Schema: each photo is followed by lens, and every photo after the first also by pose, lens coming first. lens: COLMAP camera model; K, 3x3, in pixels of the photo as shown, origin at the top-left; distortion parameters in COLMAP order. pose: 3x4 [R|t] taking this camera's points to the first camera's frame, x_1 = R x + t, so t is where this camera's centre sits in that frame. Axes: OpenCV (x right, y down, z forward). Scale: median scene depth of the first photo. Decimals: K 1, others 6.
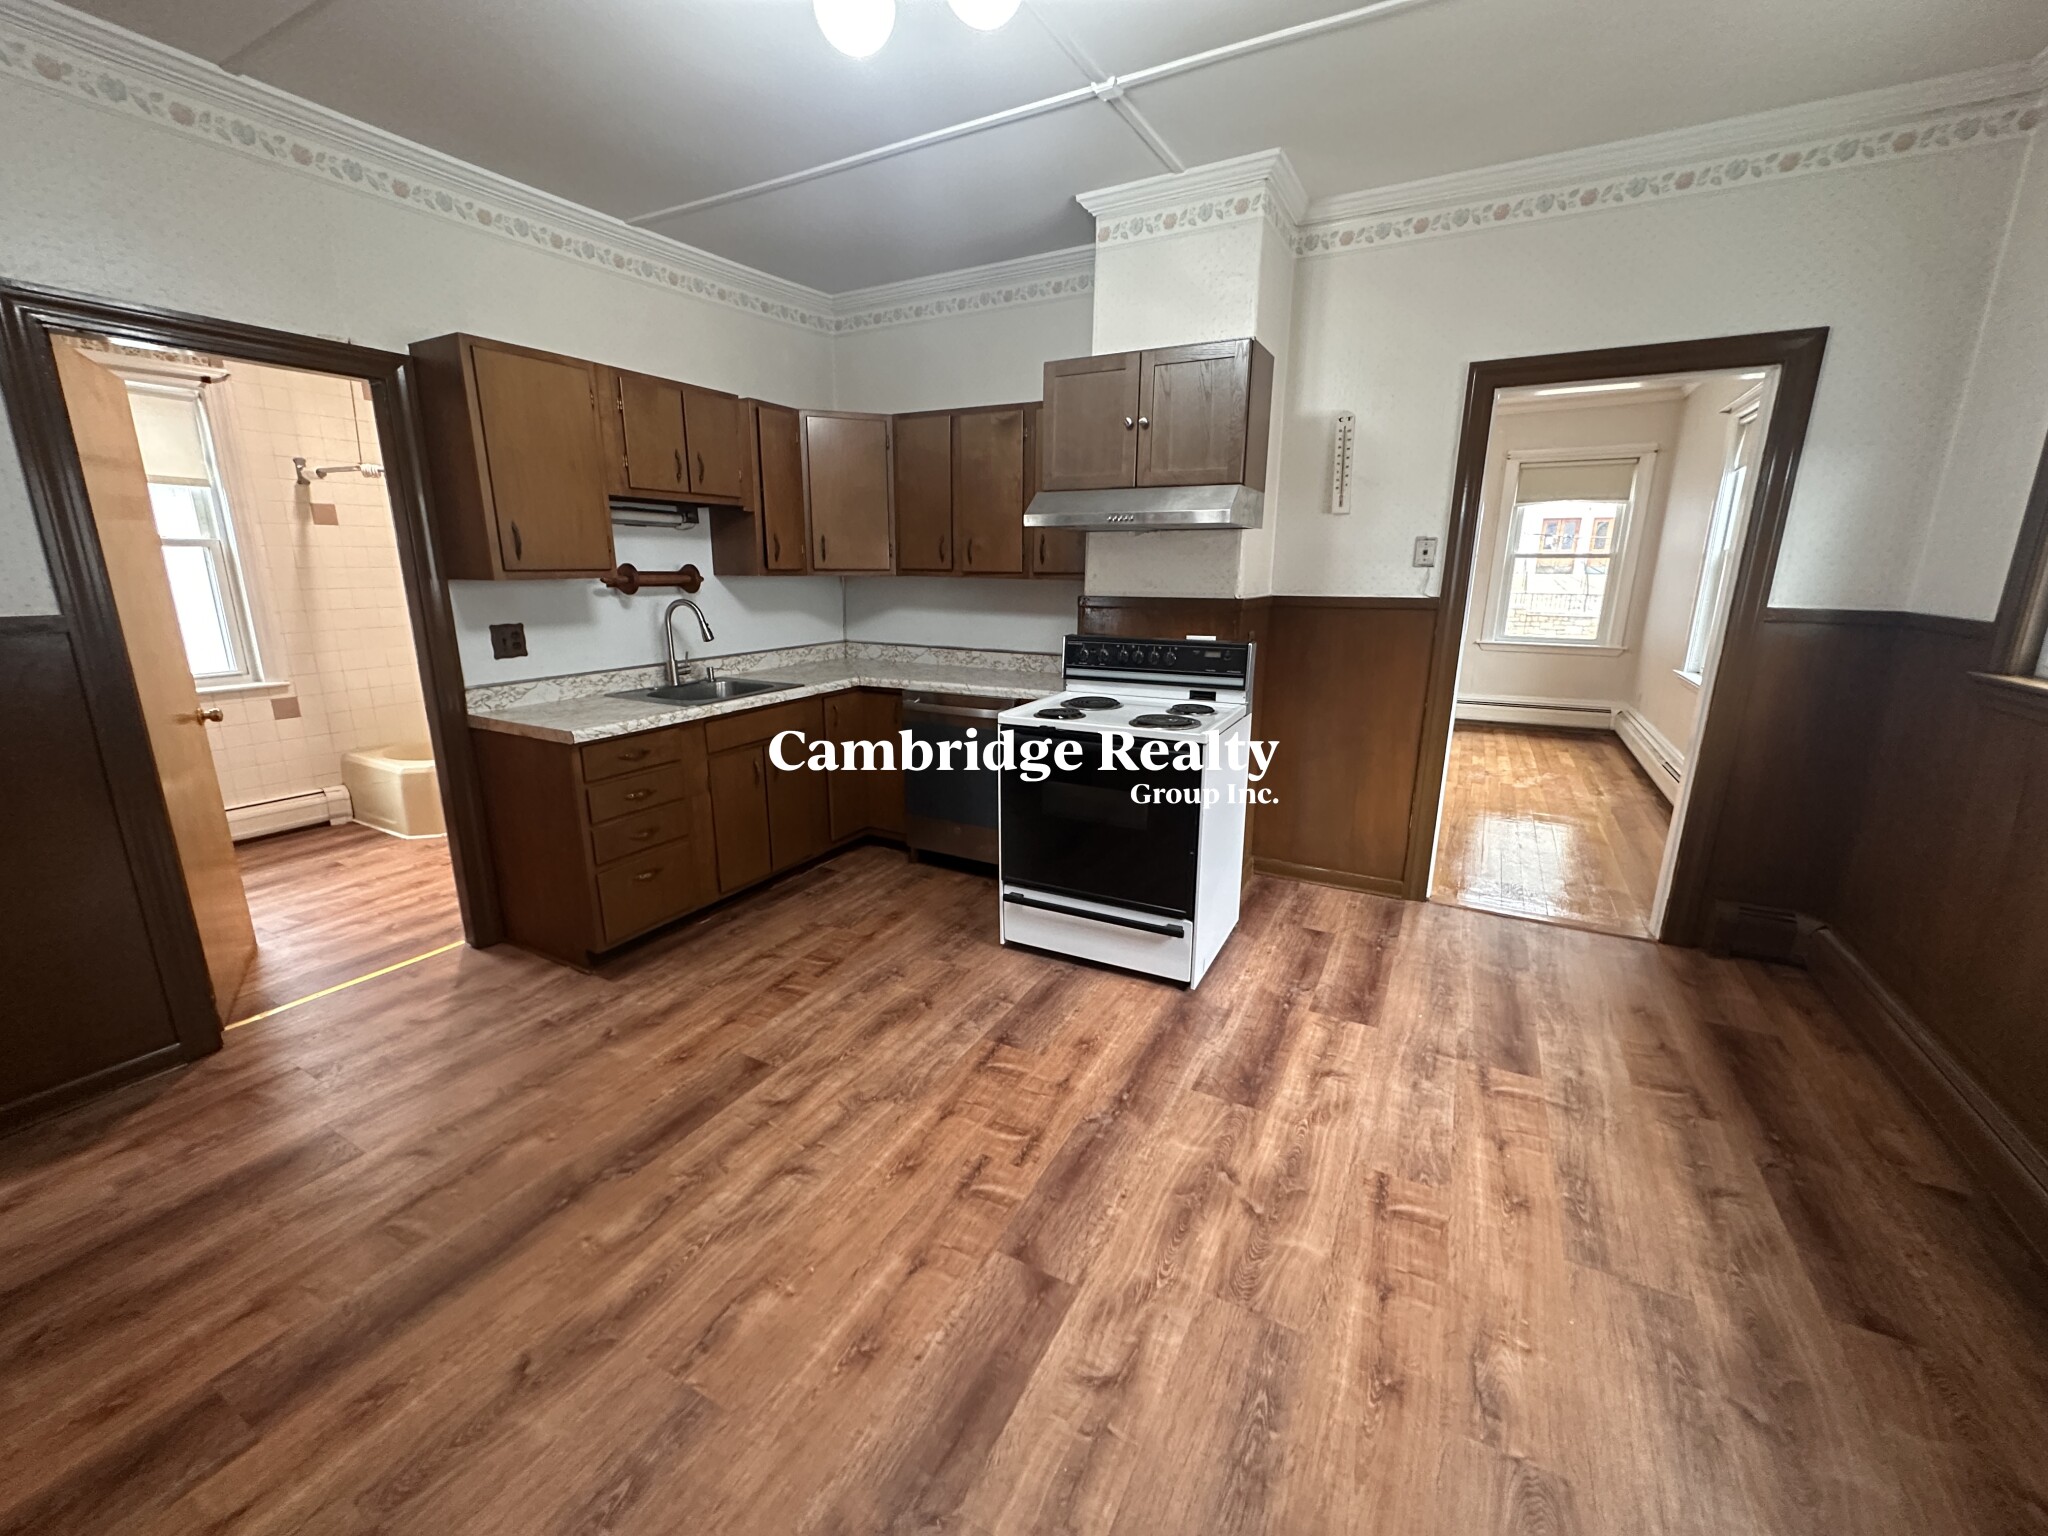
lens RADIAL K [[815.0, 0, 1020.5], [0, 815.0, 767.7], [0, 0, 1]] dist [-0.003053, 0.000700]
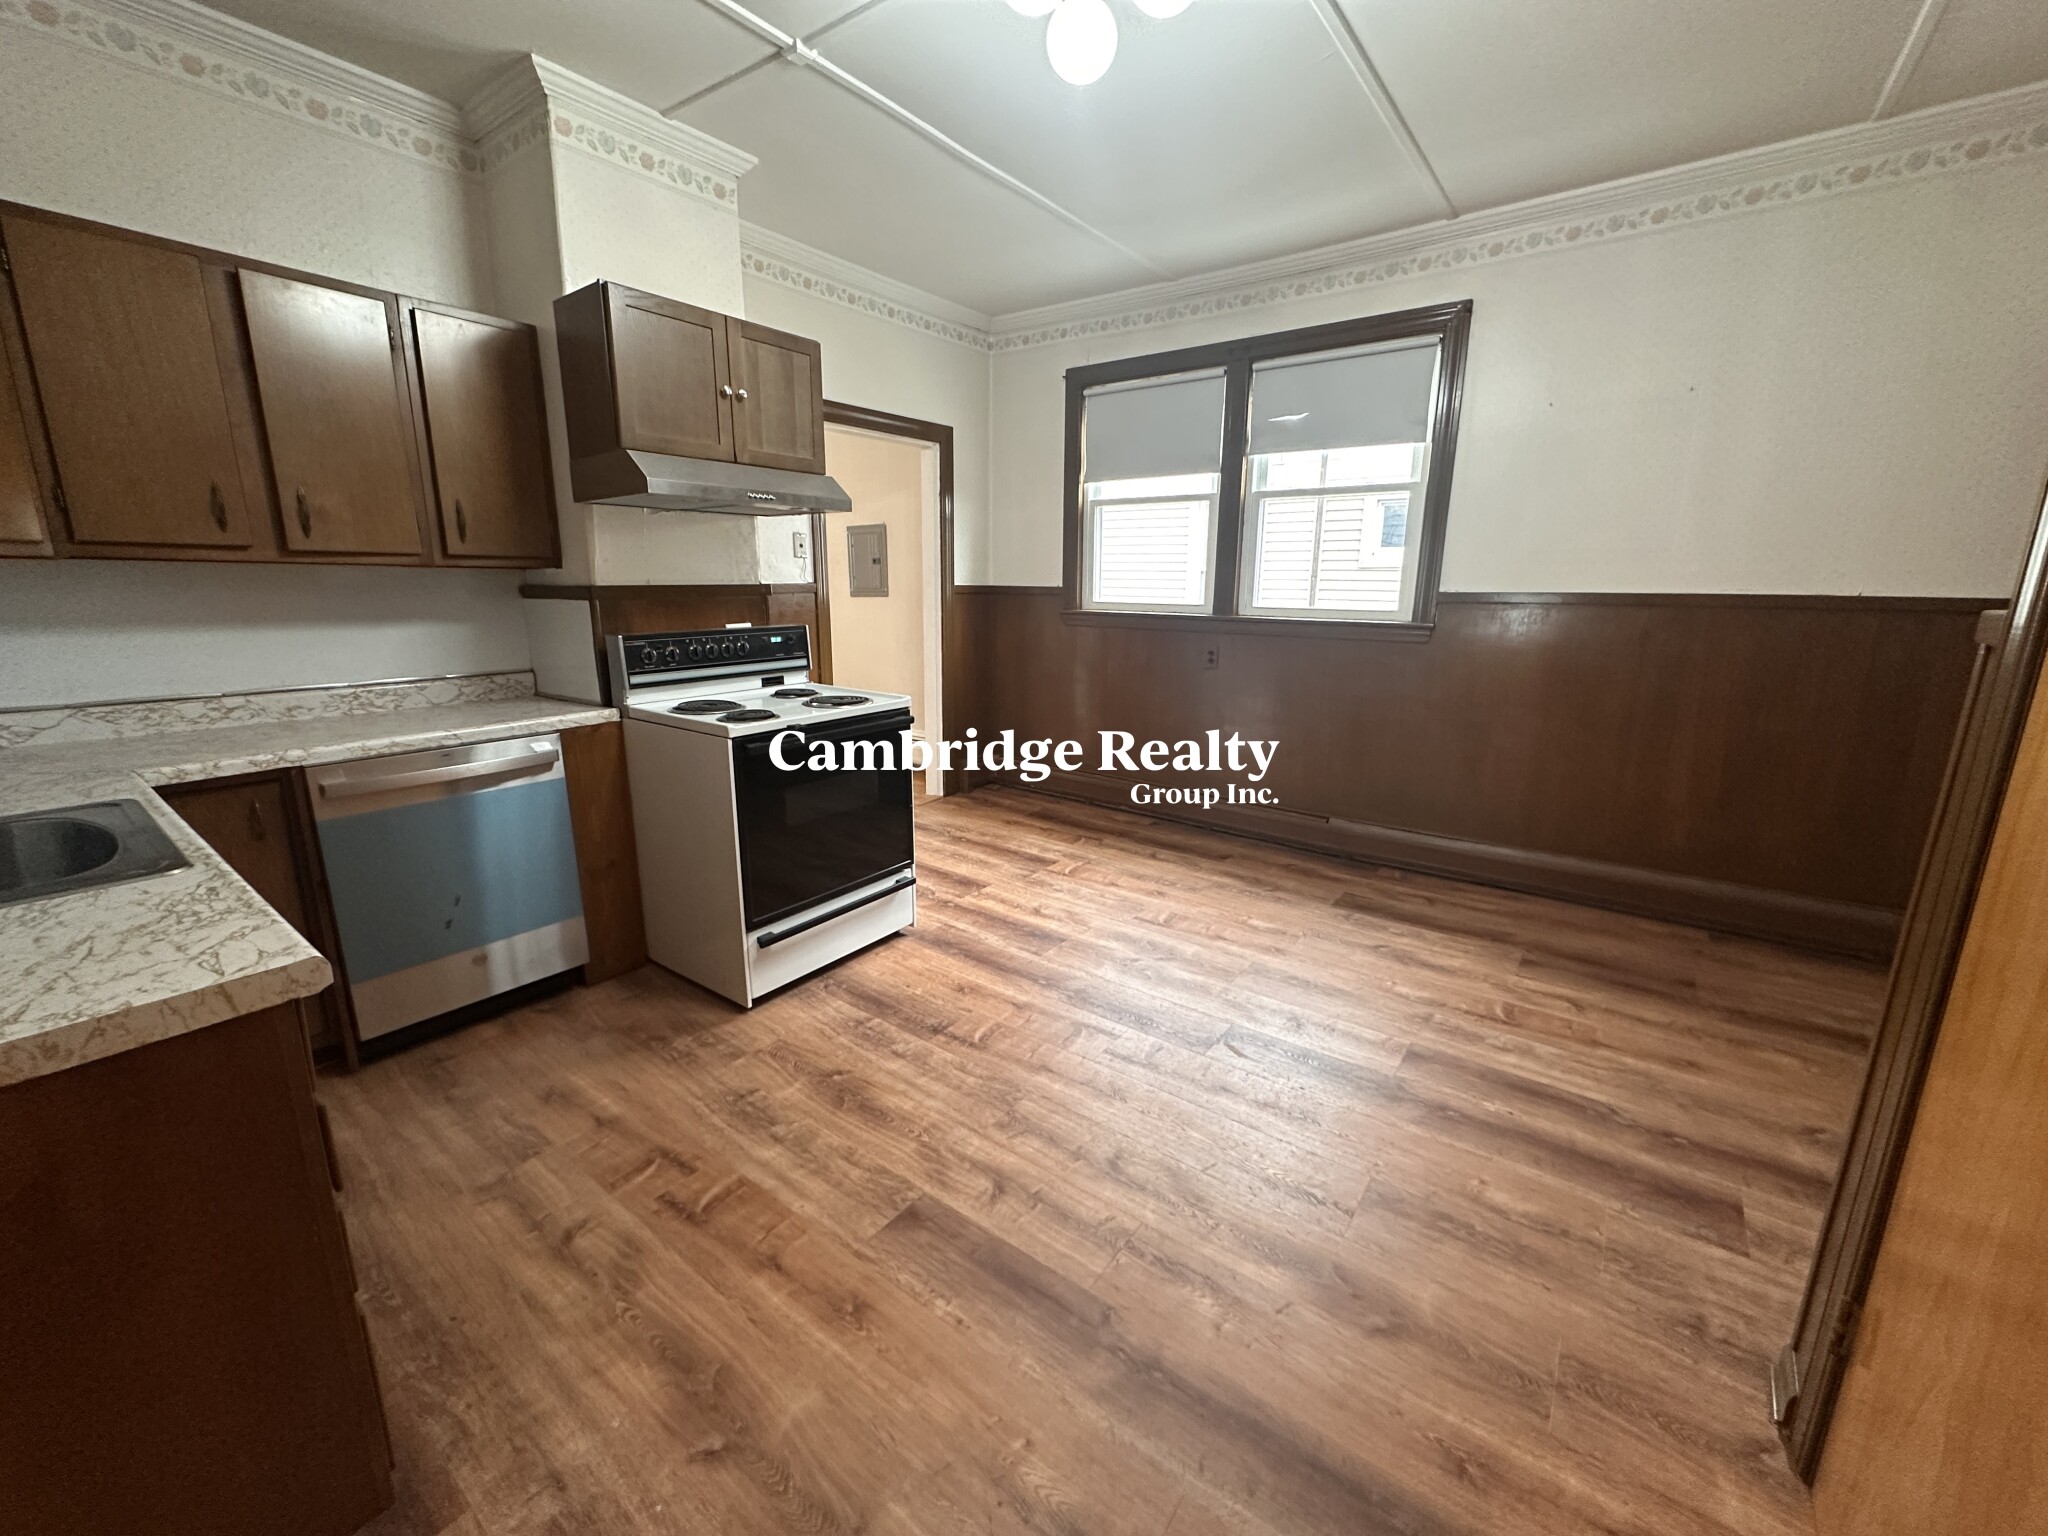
lens RADIAL K [[815.0, 0, 1027.5], [0, 815.0, 767.5], [0, 0, 1]] dist [-0.003053, 0.000700]
pose [[0.145344, -0.225164, 0.963419, -0.861048], [0.234921, 0.953765, 0.187467, -0.121997], [-0.961086, 0.199080, 0.191520, 0.633686]]
